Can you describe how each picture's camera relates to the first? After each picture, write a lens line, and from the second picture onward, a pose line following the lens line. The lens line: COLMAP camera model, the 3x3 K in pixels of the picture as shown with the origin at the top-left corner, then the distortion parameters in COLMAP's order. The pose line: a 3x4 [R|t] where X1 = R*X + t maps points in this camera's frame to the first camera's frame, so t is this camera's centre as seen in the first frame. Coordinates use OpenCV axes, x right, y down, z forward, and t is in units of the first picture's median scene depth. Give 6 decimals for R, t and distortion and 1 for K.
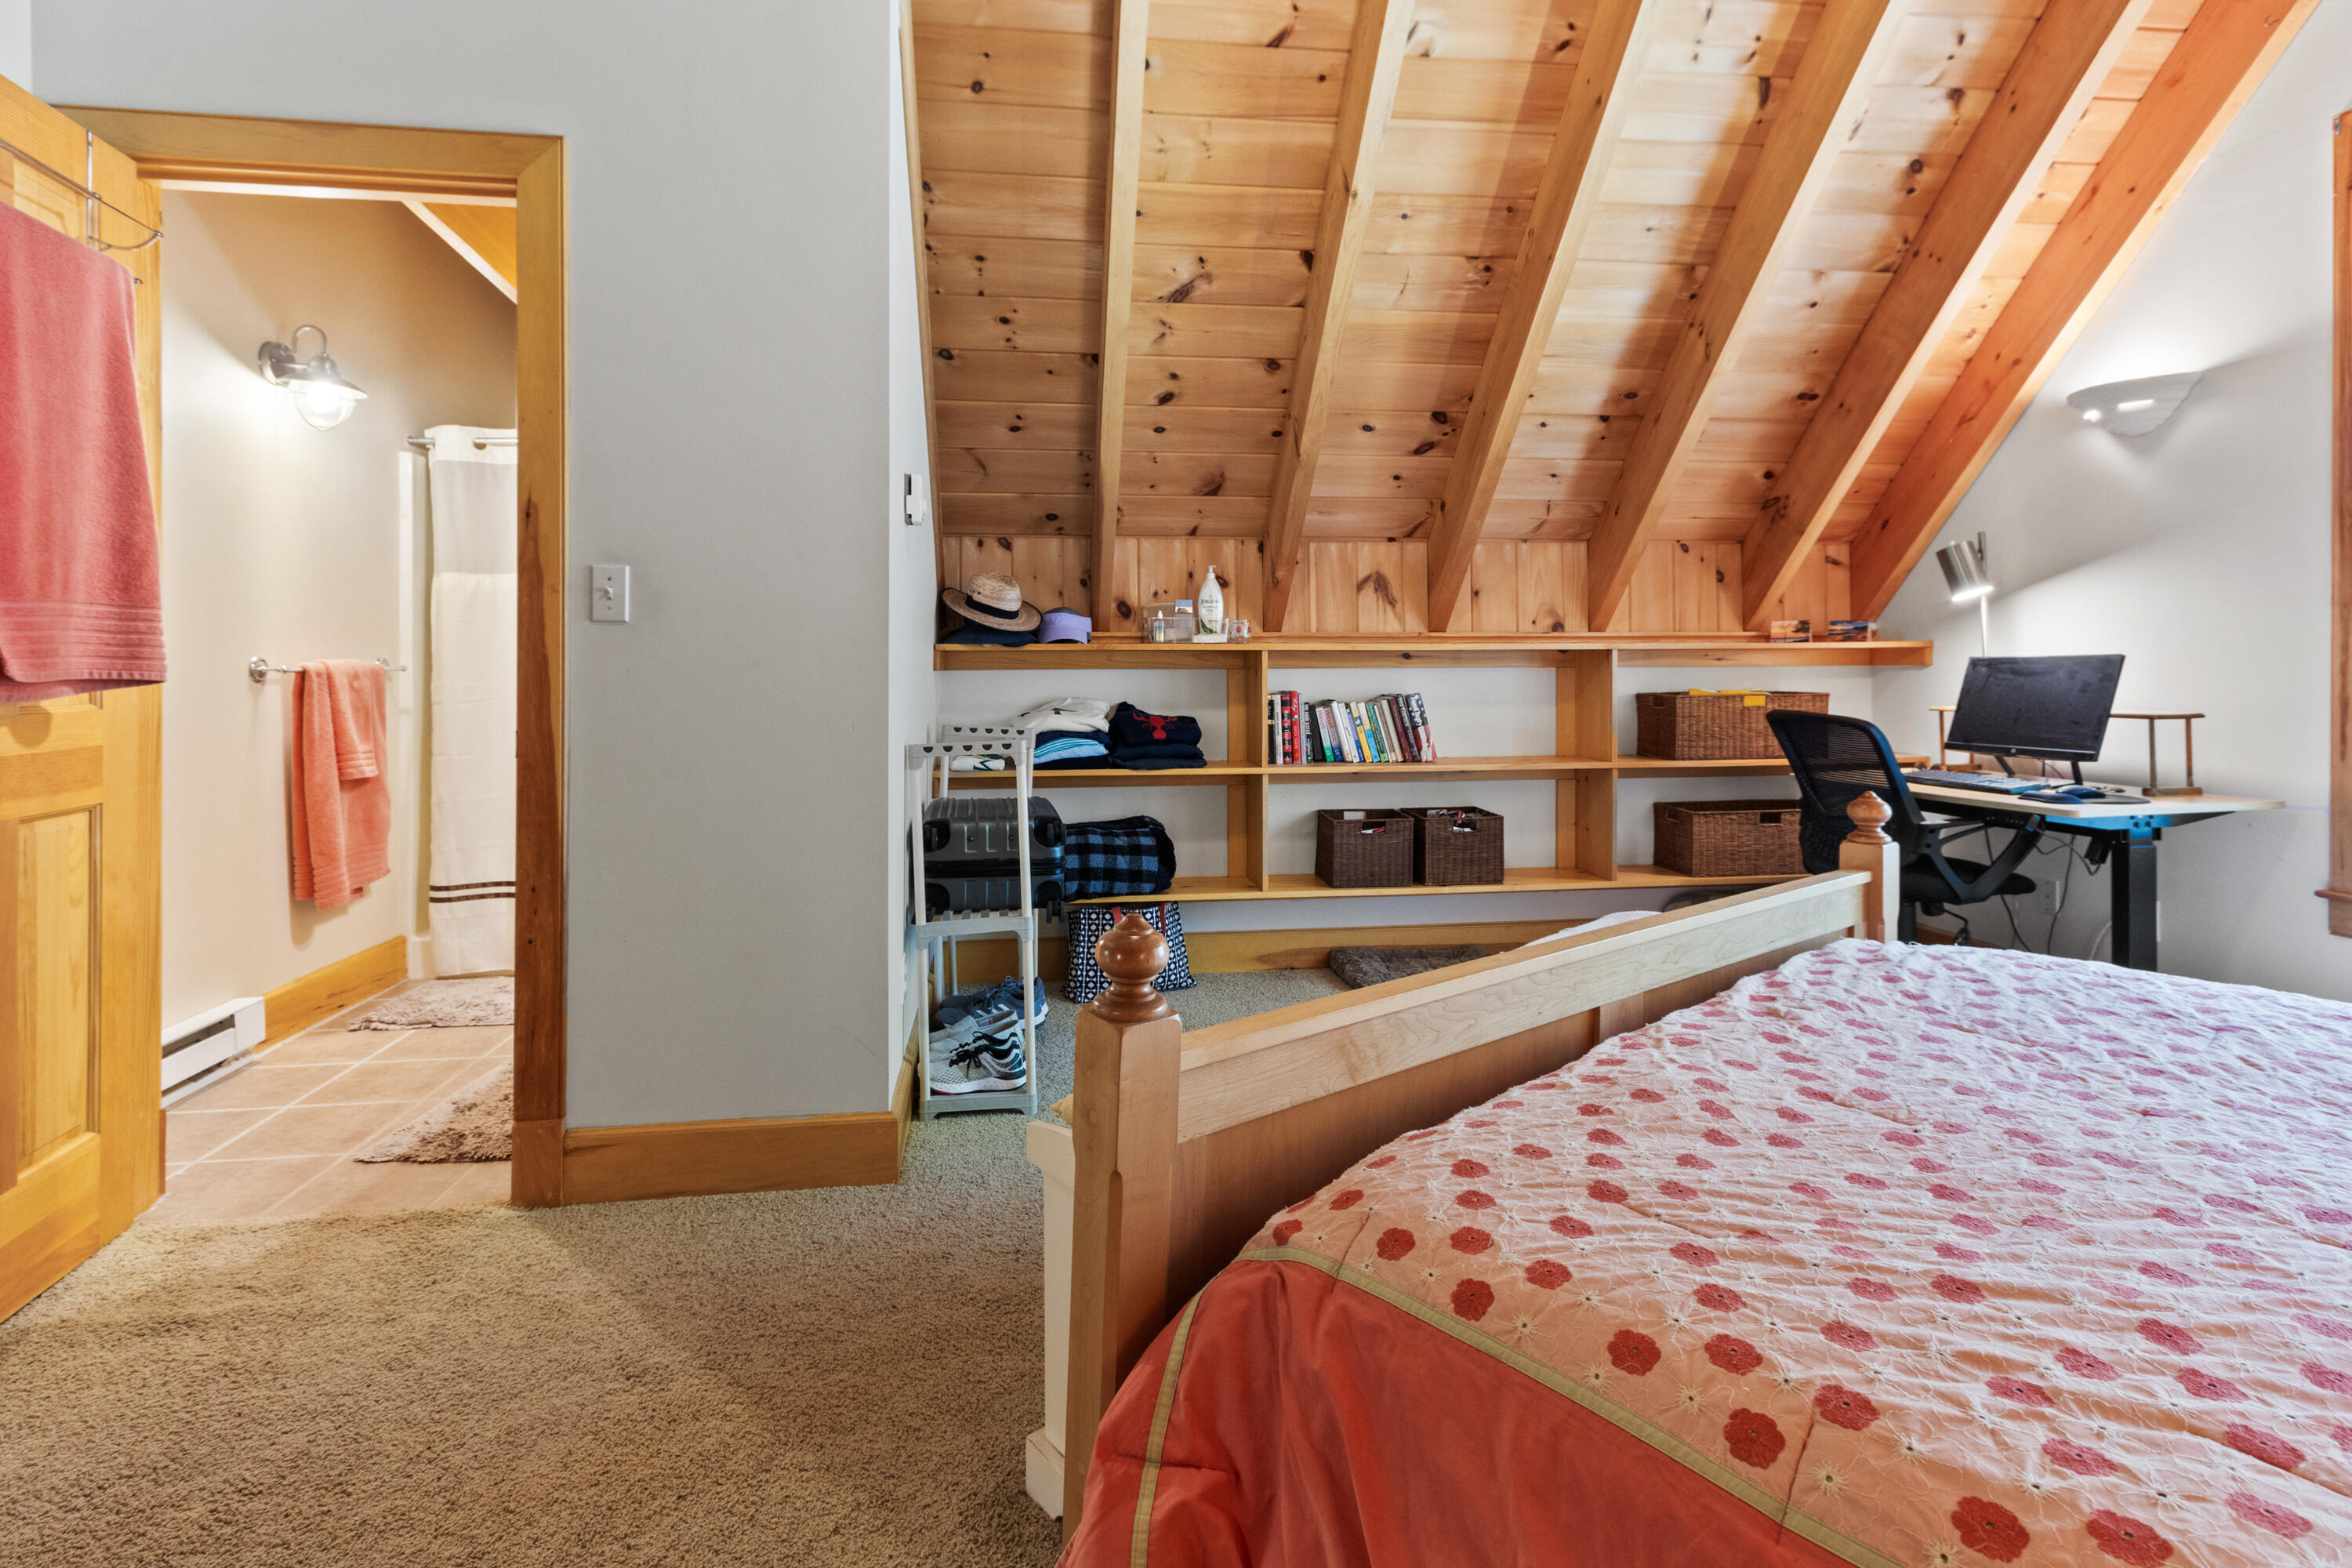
lens RADIAL K [[1095.6, 0, 1165.5], [0, 1095.6, 661.3], [0, 0, 1]] dist [0.014206, -0.000057]
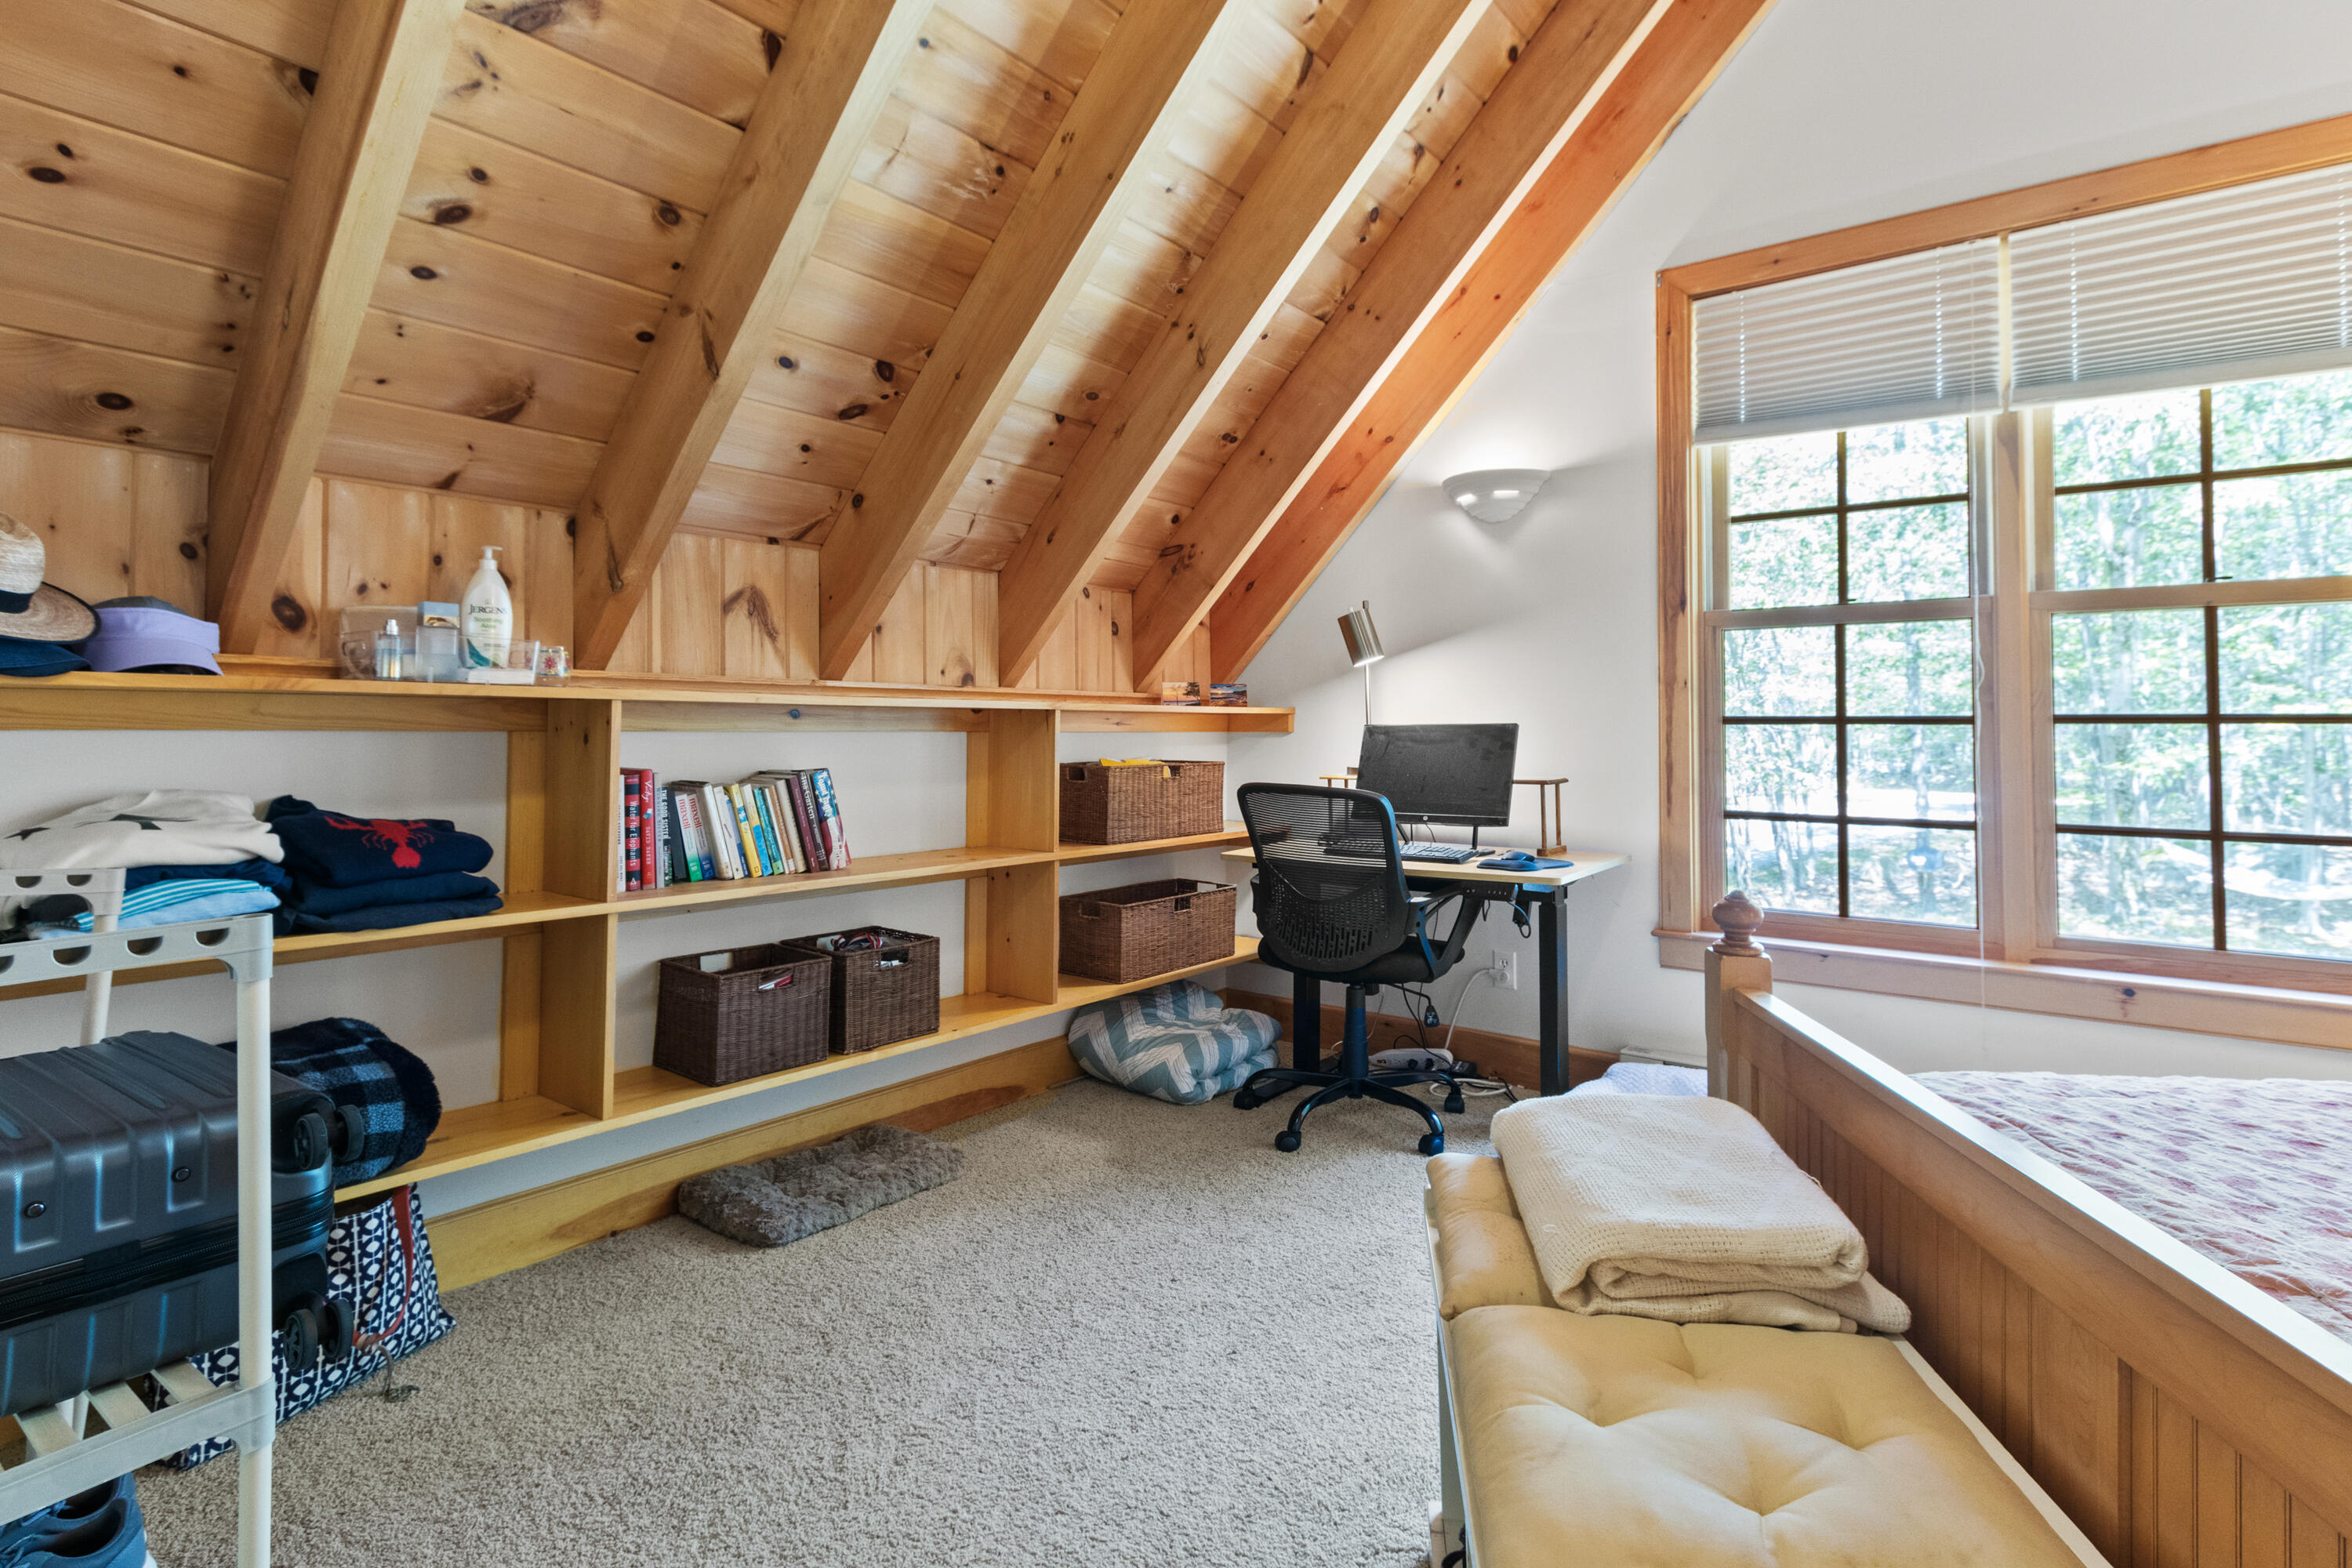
lens RADIAL K [[1192.8, 0, 1181.3], [0, 1192.8, 689.4], [0, 0, 1]] dist [0.010669, 0.000504]
pose [[0.715328, 0.031396, 0.698083, -0.133251], [-0.011060, 0.999374, -0.033613, 0.002442], [-0.698701, 0.016324, 0.715227, 0.323562]]
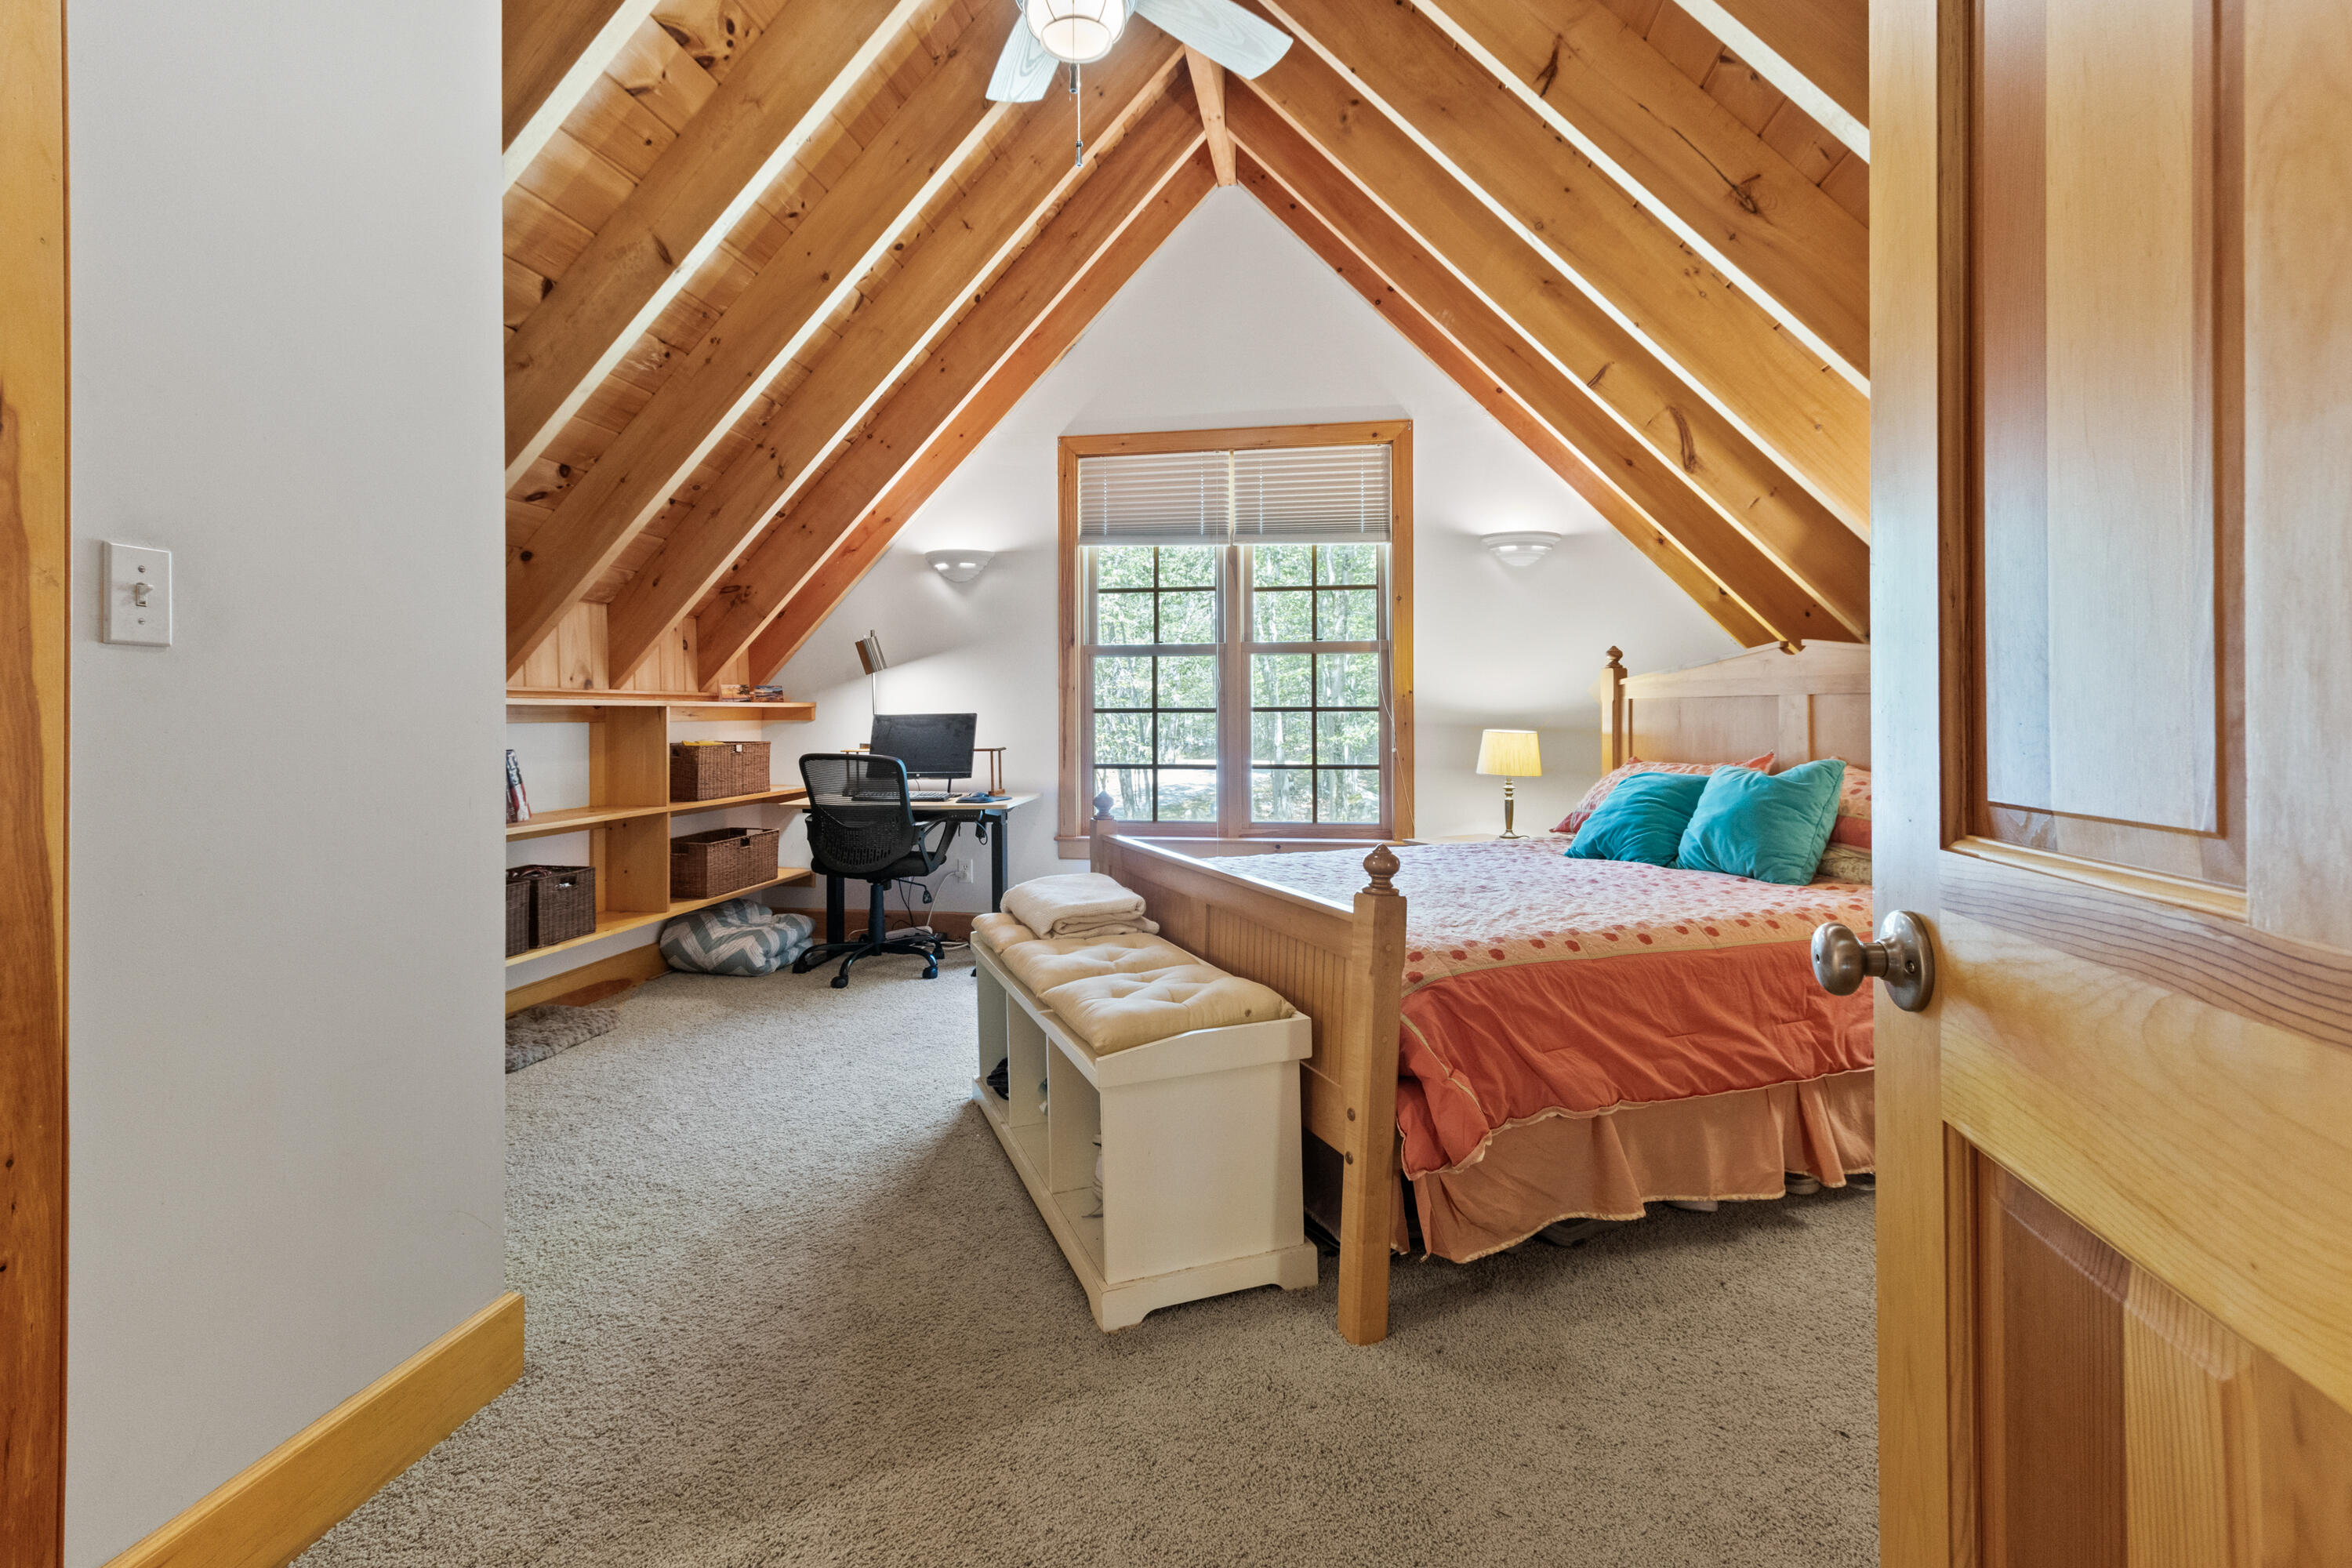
lens RADIAL K [[1082.4, 0, 1123.2], [0, 1082.4, 707.8], [0, 0, 1]] dist [0.013945, 0.000091]
pose [[0.331130, 0.009516, 0.943537, -0.495116], [-0.002096, 0.999954, -0.009349, 0.000112], [-0.943583, 0.001118, 0.331135, 0.192840]]
